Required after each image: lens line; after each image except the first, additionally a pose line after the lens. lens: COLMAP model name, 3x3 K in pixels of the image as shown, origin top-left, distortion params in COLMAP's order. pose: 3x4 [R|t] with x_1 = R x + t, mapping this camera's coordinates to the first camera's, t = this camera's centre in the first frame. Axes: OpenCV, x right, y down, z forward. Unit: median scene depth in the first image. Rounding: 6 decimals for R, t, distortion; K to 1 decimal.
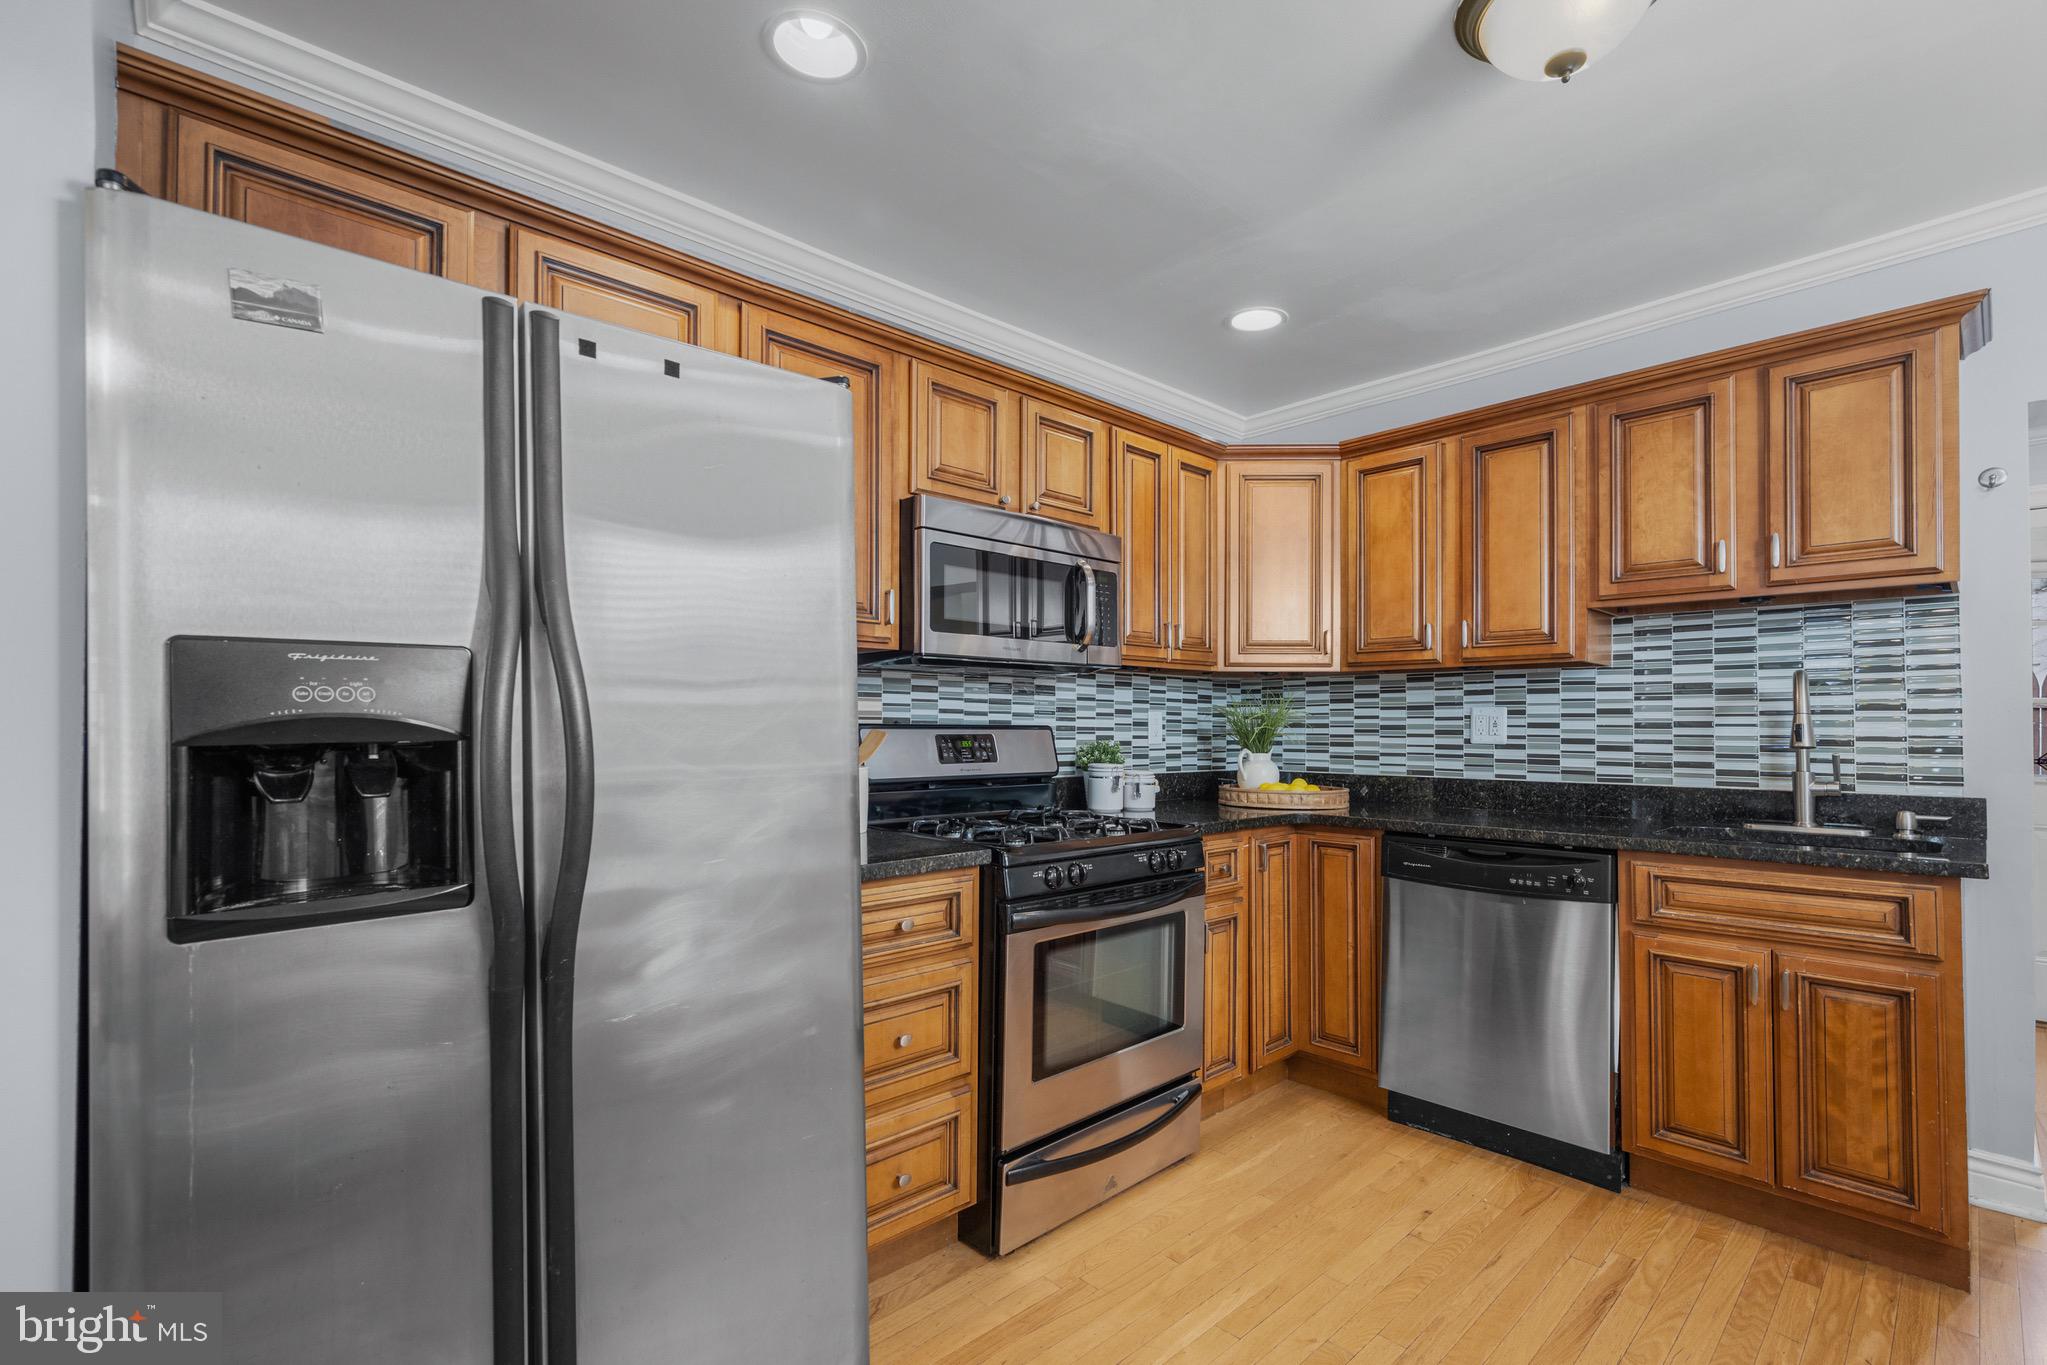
lens RADIAL K [[910.7, 0, 1023.8], [0, 910.7, 729.2], [0, 0, 1]] dist [-0.003810, 0.001092]
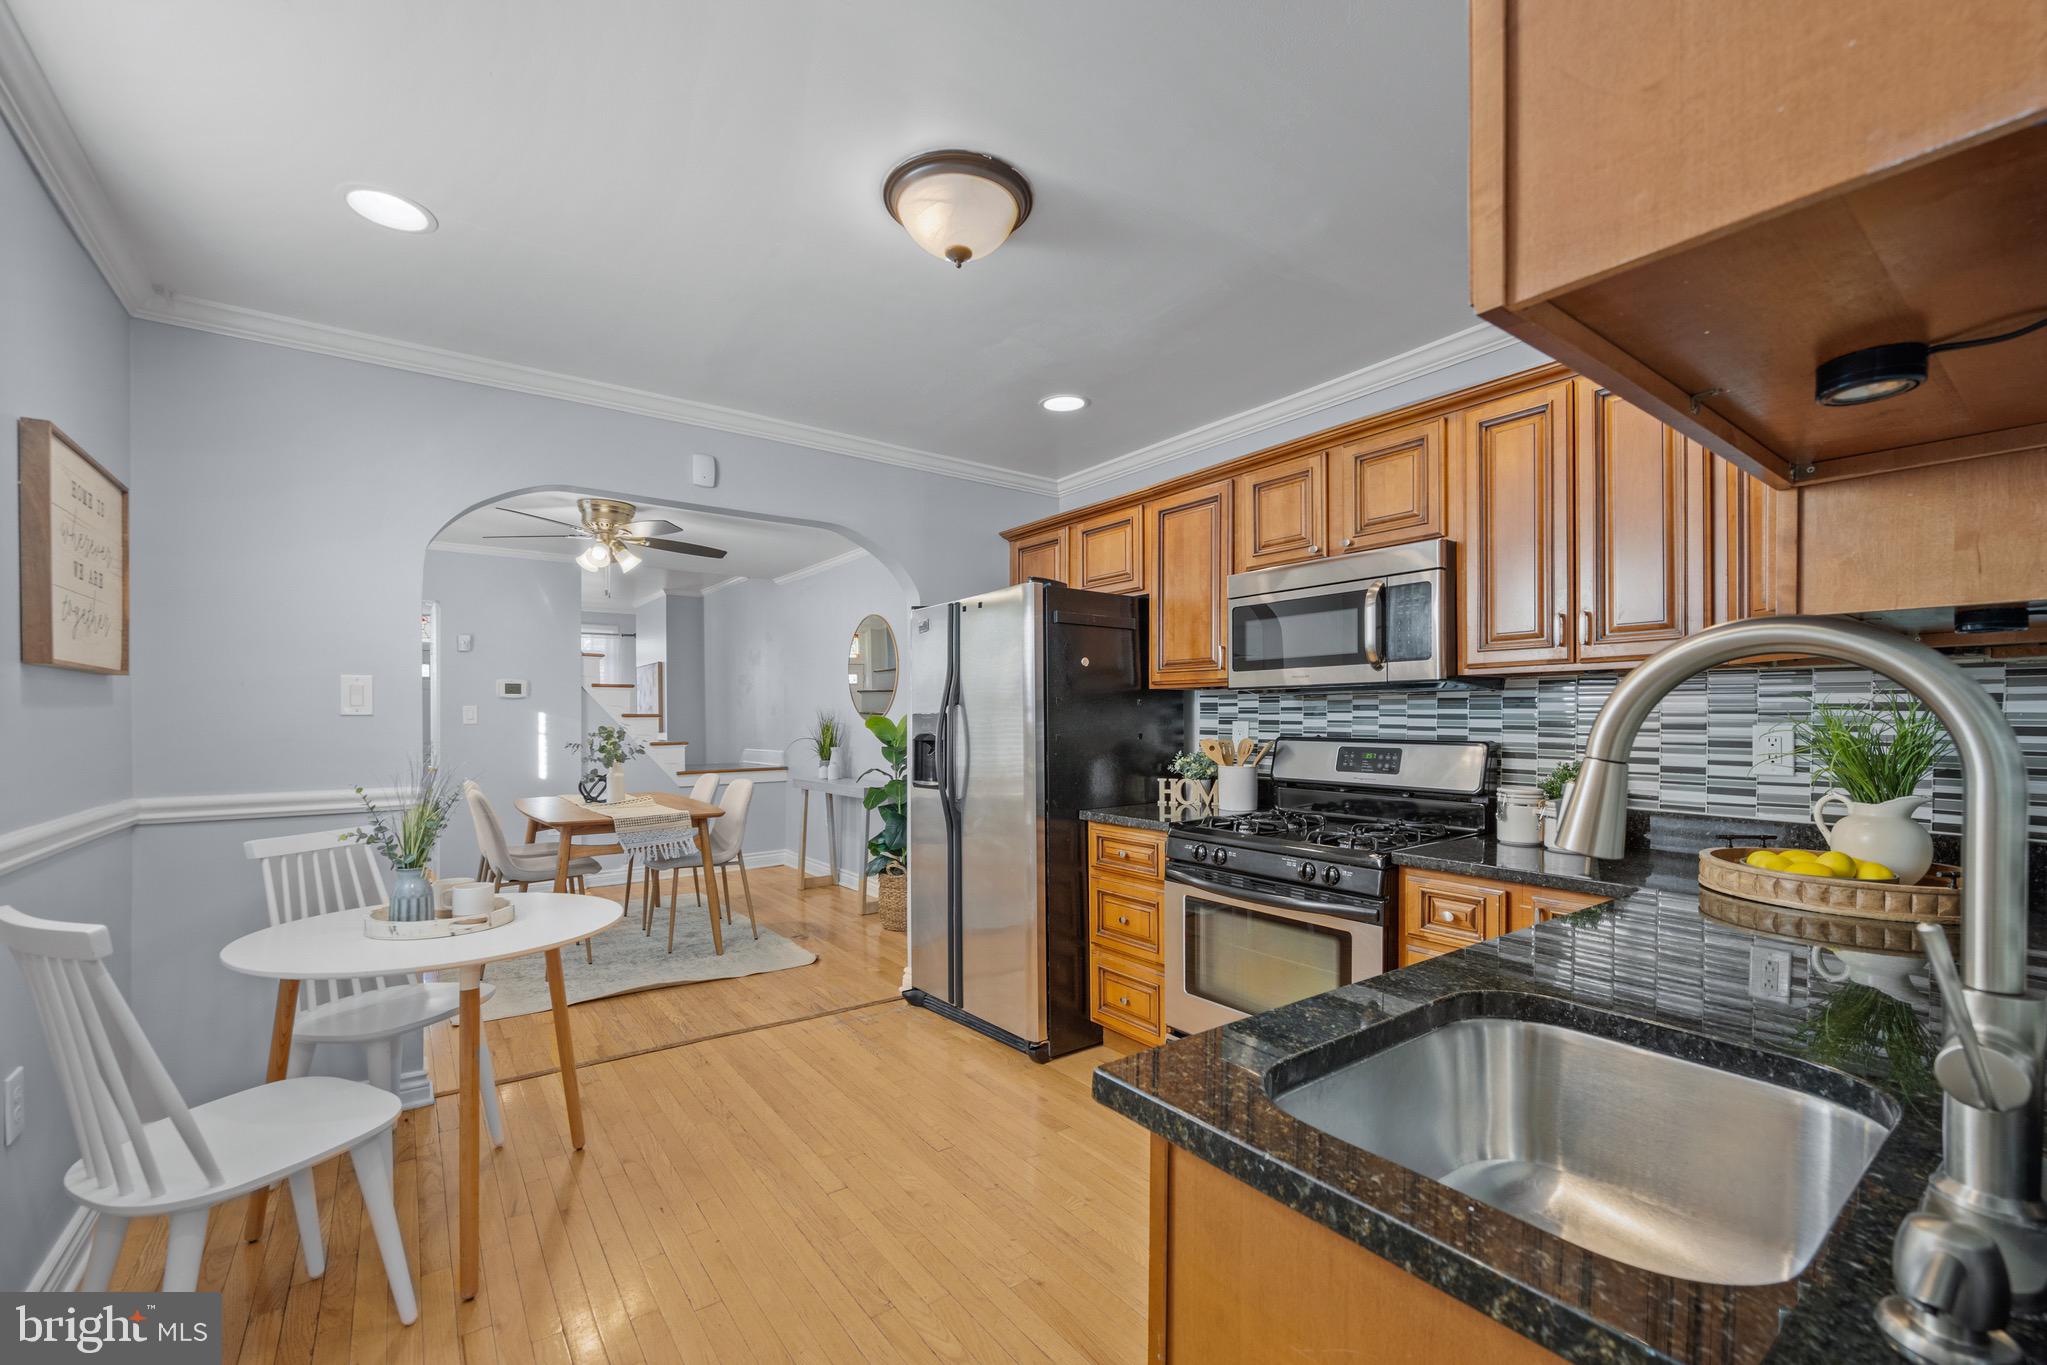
lens RADIAL K [[837.3, 0, 1012.7], [0, 837.3, 742.6], [0, 0, 1]] dist [0.001225, -0.000211]
pose [[-0.117063, 0.027579, -0.992741, 1.022781], [-0.002978, 0.999600, 0.028121, -0.028368], [0.993120, 0.006248, -0.116934, 0.681709]]
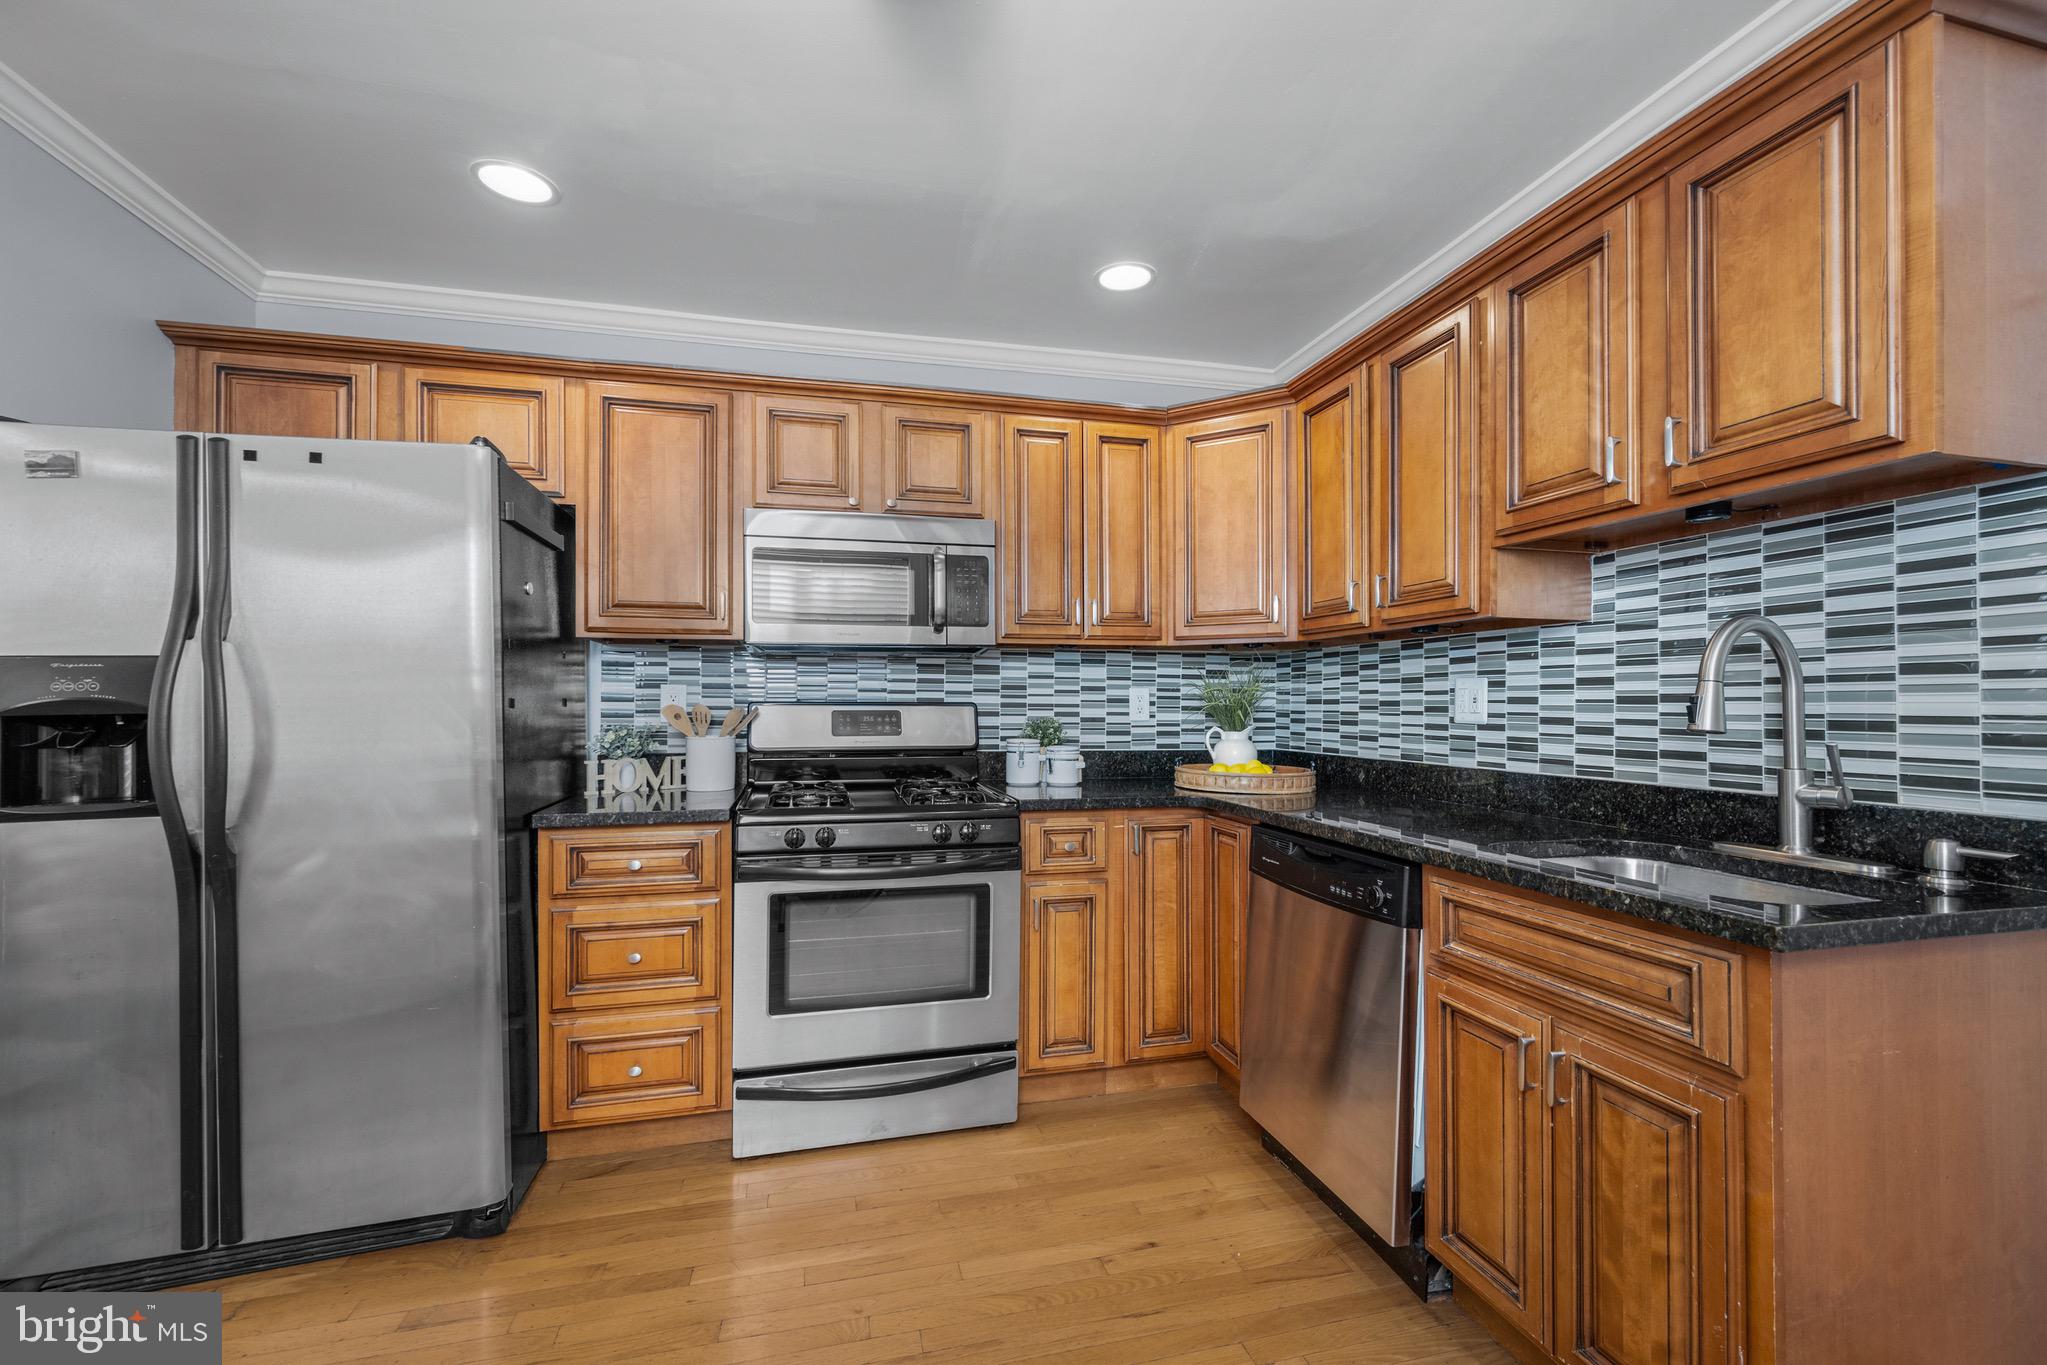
lens RADIAL K [[837.3, 0, 1032.5], [0, 837.3, 711.3], [0, 0, 1]] dist [0.001225, -0.000211]
pose [[0.873791, 0.002108, -0.486296, 0.622217], [0.000616, 0.999985, 0.005443, 0.001128], [0.486300, -0.005056, 0.873777, 0.188857]]
